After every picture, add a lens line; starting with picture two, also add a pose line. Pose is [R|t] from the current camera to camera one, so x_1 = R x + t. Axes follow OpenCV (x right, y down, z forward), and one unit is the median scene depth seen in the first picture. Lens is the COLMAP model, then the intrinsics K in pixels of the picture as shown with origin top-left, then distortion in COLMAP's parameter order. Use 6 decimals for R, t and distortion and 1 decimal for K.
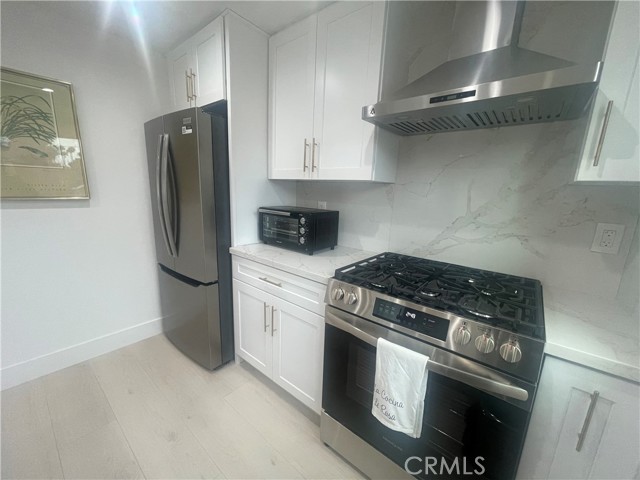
lens RADIAL K [[256.1, 0, 318.1], [0, 256.1, 245.8], [0, 0, 1]] dist [-0.001427, -0.000087]
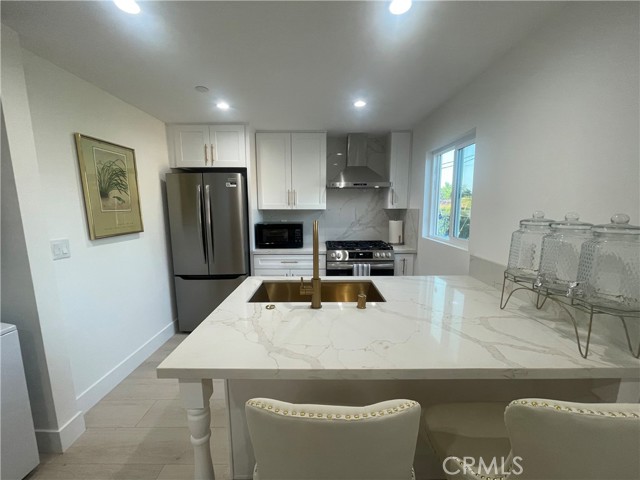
lens RADIAL K [[256.1, 0, 318.1], [0, 256.1, 245.8], [0, 0, 1]] dist [-0.001427, -0.000087]
pose [[0.769013, -0.140105, 0.623690, -1.180826], [0.170800, 0.985247, 0.010726, 0.031391], [-0.615992, 0.098278, 0.781598, -0.658423]]
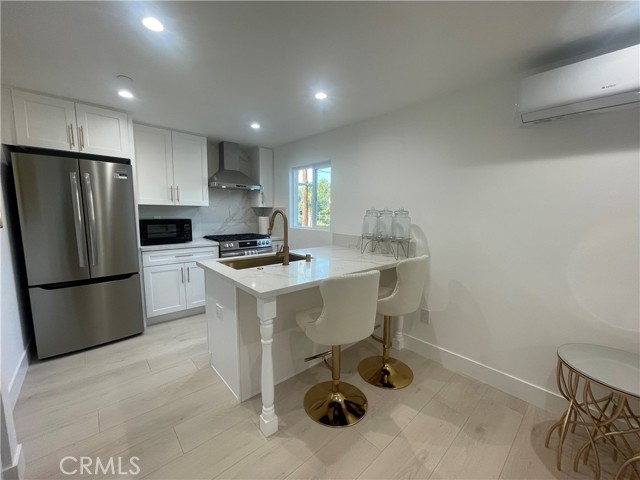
lens RADIAL K [[256.1, 0, 318.1], [0, 256.1, 245.8], [0, 0, 1]] dist [-0.001427, -0.000087]
pose [[0.144015, -0.173353, 0.974273, -1.930380], [0.203017, 0.968771, 0.142364, -0.011693], [-0.968527, 0.177292, 0.174711, -0.387968]]
